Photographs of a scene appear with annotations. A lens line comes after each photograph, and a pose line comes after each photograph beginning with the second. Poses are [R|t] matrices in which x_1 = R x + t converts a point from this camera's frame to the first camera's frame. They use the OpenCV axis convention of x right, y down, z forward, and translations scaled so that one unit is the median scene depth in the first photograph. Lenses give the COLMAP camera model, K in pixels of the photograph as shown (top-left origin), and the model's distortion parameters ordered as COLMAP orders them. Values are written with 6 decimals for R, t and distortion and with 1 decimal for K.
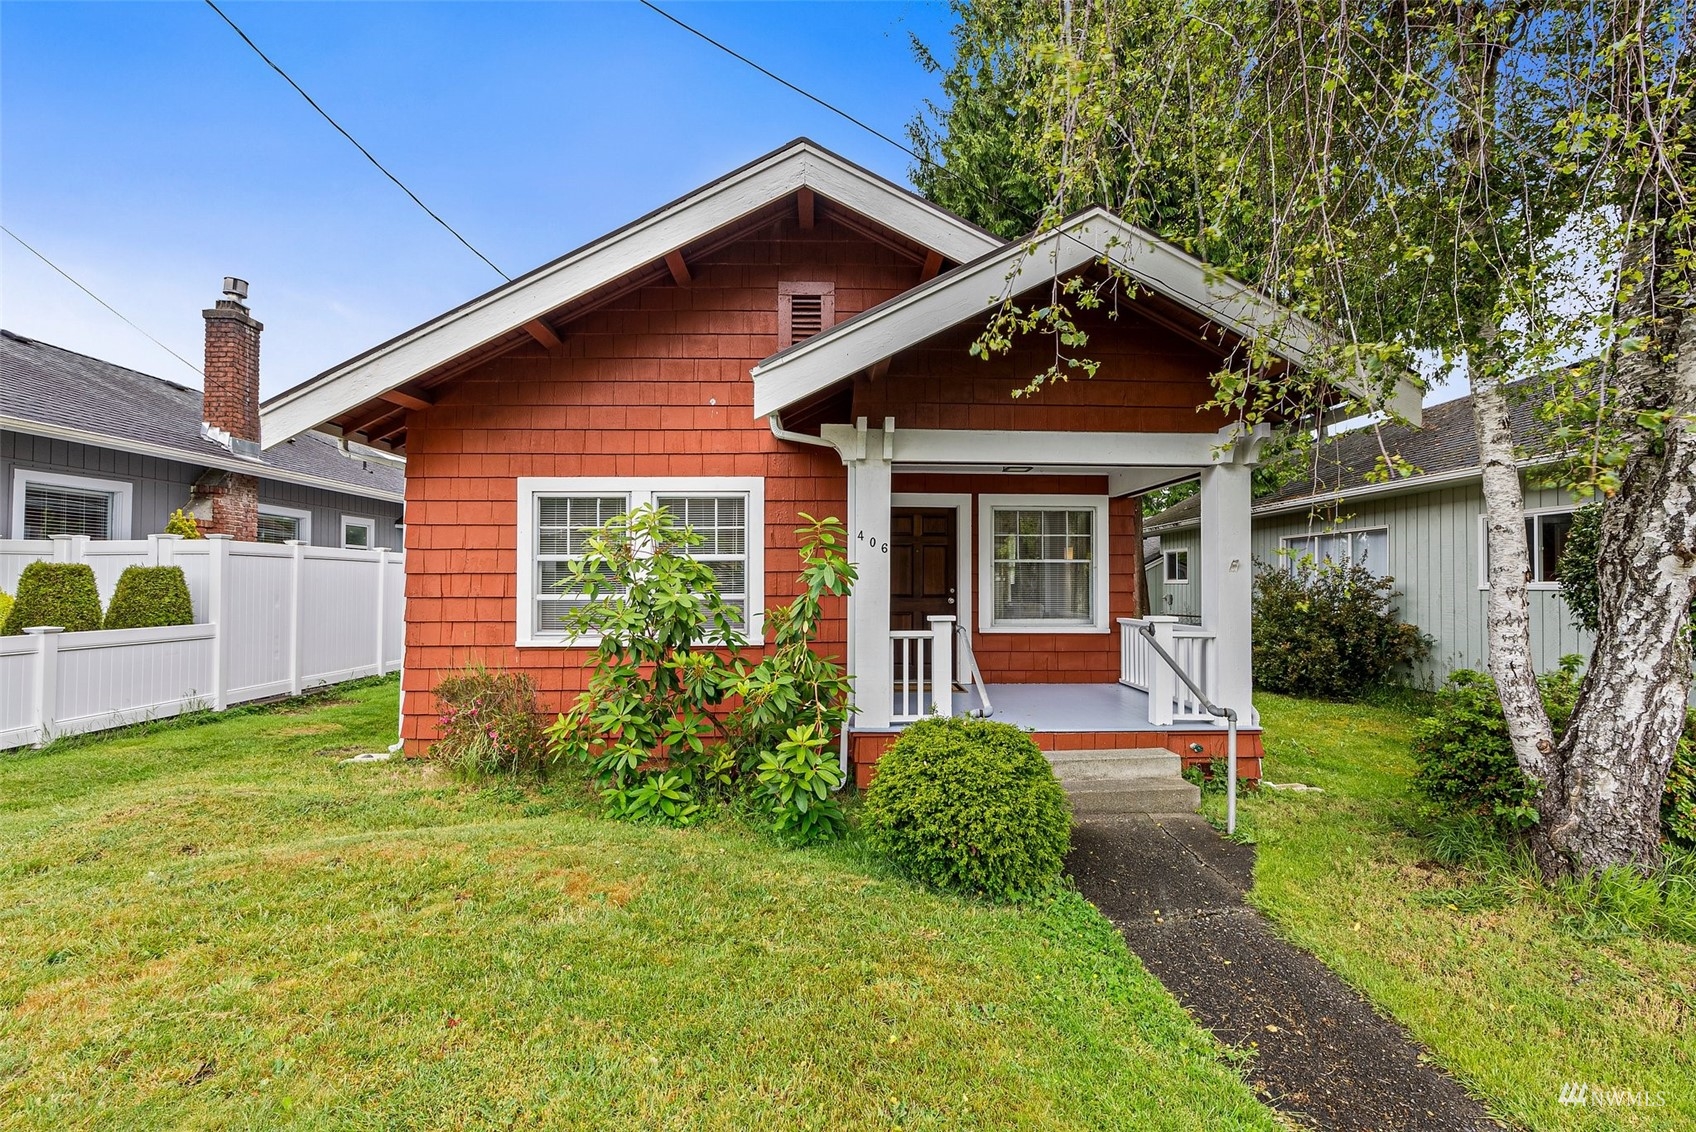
lens RADIAL K [[771.8, 0, 848.3], [0, 771.8, 568.5], [0, 0, 1]] dist [-0.000976, 0.000051]
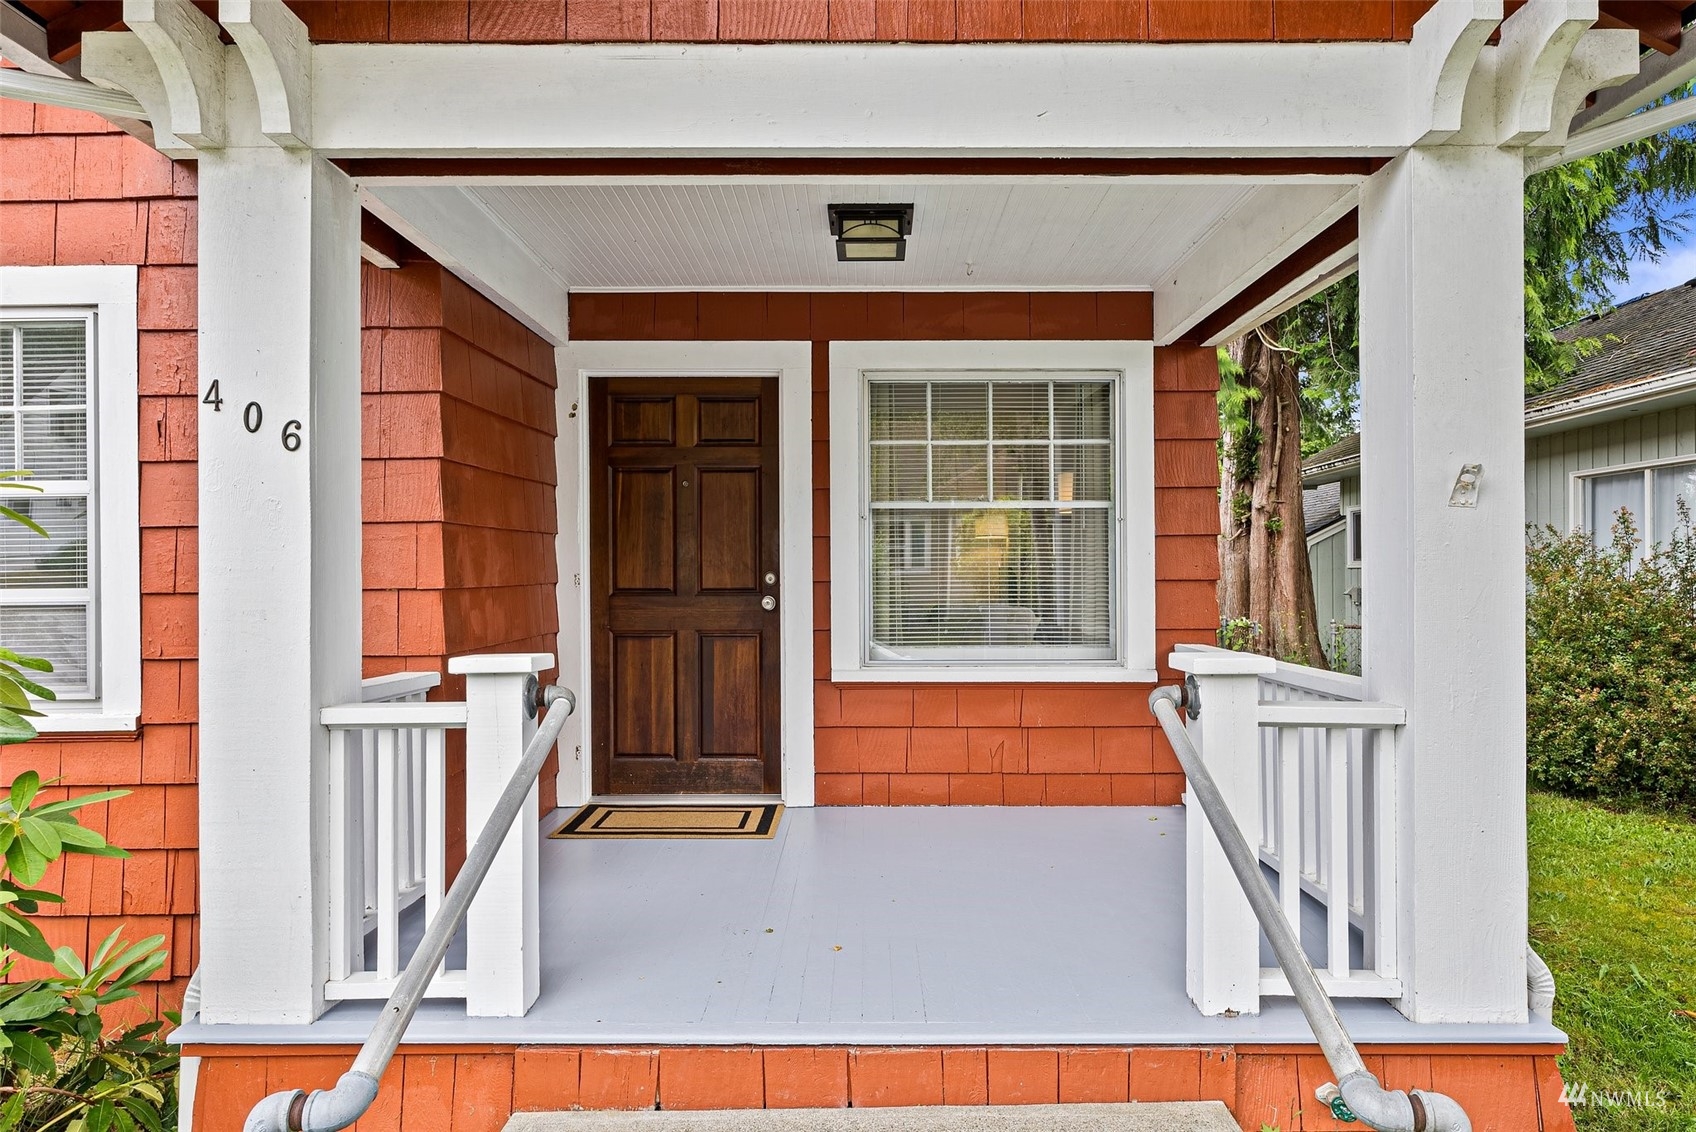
lens RADIAL K [[1125.9, 0, 848.0], [0, 1125.9, 560.7], [0, 0, 1]] dist [0.001567, 0.001154]
pose [[0.998849, -0.005144, -0.047681, 0.205051], [0.005507, 0.999957, 0.007488, 0.014940], [0.047641, -0.007742, 0.998835, 0.403345]]
